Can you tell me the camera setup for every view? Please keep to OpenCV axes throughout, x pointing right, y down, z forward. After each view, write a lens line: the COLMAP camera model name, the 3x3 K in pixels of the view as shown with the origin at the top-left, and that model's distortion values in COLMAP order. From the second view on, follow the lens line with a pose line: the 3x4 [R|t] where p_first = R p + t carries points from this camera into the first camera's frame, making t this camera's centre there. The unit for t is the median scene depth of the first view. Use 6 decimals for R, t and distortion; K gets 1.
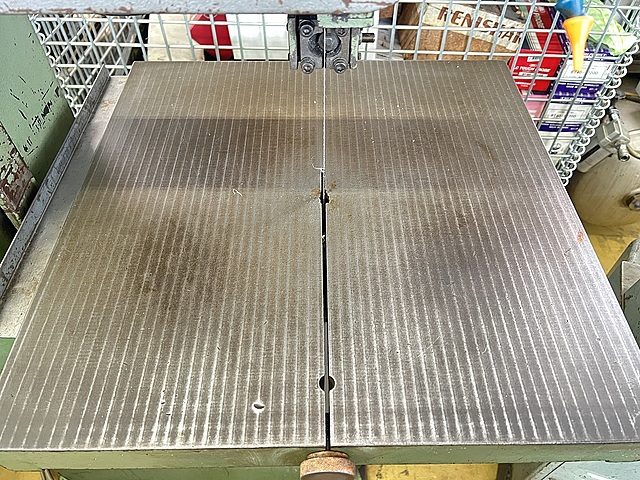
lens RADIAL K [[483.9, 0, 323.7], [0, 483.9, 239.3], [0, 0, 1]] dist [0.040470, -0.059548]
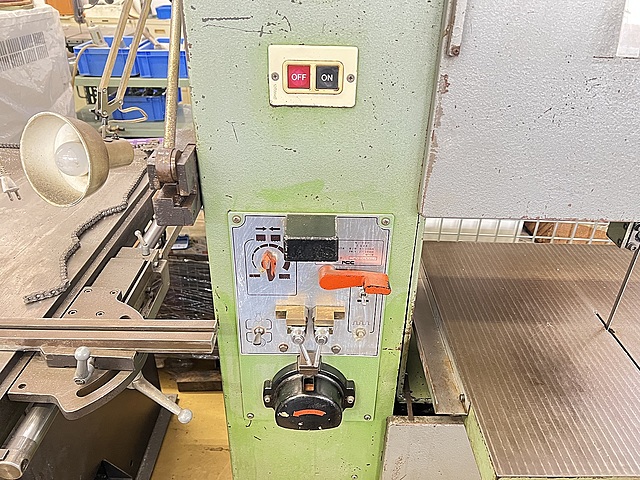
lens RADIAL K [[483.9, 0, 319.9], [0, 483.9, 239.2], [0, 0, 1]] dist [0.040470, -0.059548]
pose [[0.999763, 0.020810, 0.006463, -0.929234], [-0.017255, 0.937180, -0.348418, 0.195399], [-0.013308, 0.348224, 0.937317, -0.502307]]
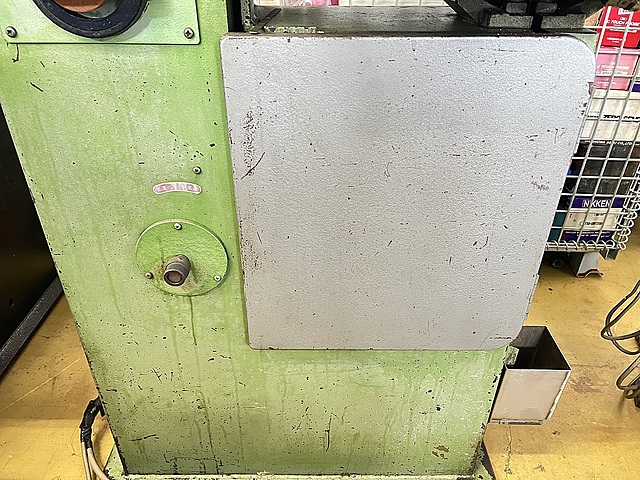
lens RADIAL K [[483.9, 0, 315.6], [0, 483.9, 243.6], [0, 0, 1]] dist [0.040470, -0.059548]
pose [[0.999940, 0.010630, -0.002613, -0.481167], [-0.010917, 0.950656, -0.310055, 0.919531], [-0.000812, 0.310065, 0.950715, 0.319720]]
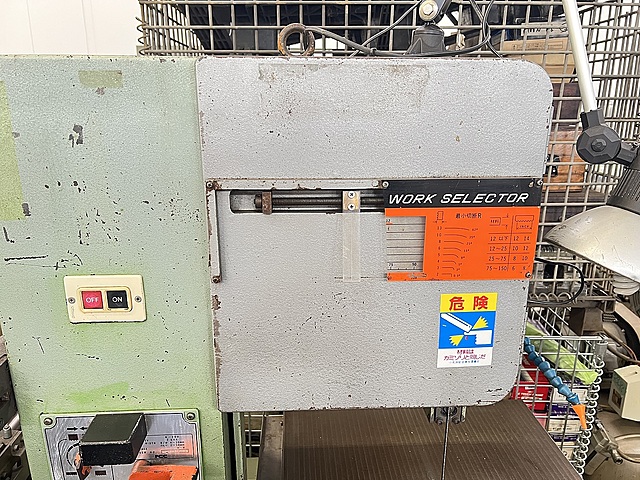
lens RADIAL K [[483.9, 0, 320.7], [0, 483.9, 240.3], [0, 0, 1]] dist [0.040470, -0.059548]
pose [[0.998956, -0.010161, 0.044538, -0.456782], [0.033426, 0.827133, -0.561012, 0.085644], [-0.031139, 0.561915, 0.826609, -0.754055]]
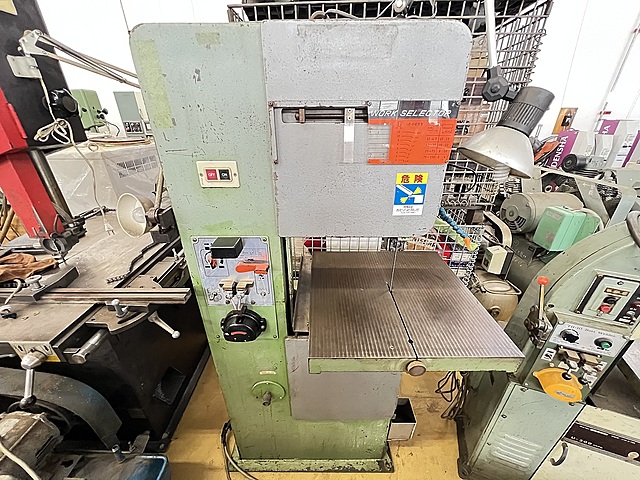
lens RADIAL K [[255.0, 0, 319.4], [0, 255.0, 240.8], [0, 0, 1]] dist [-0.004005, -0.000101]
pose [[0.999964, 0.001091, -0.008412, -0.449067], [-0.004415, 0.913718, -0.406324, 0.288026], [0.007243, 0.406347, 0.913690, -0.626669]]
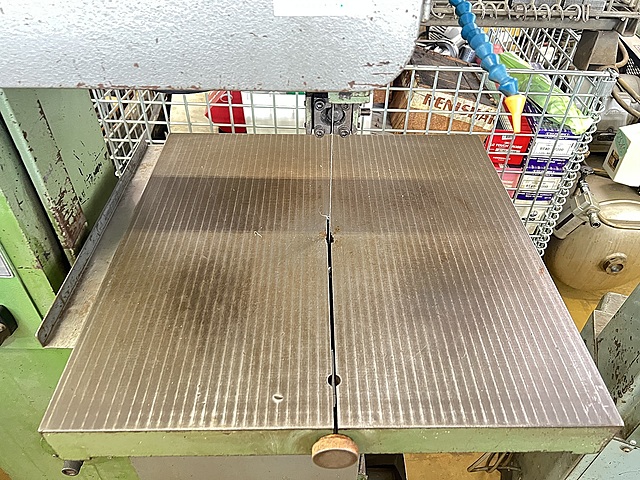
lens RADIAL K [[483.9, 0, 326.3], [0, 483.9, 239.6], [0, 0, 1]] dist [0.040470, -0.059548]
pose [[0.999885, 0.006251, 0.013787, -0.024604], [-0.003983, 0.987307, -0.158774, 0.109782], [-0.014605, 0.158701, 0.987219, -0.193400]]
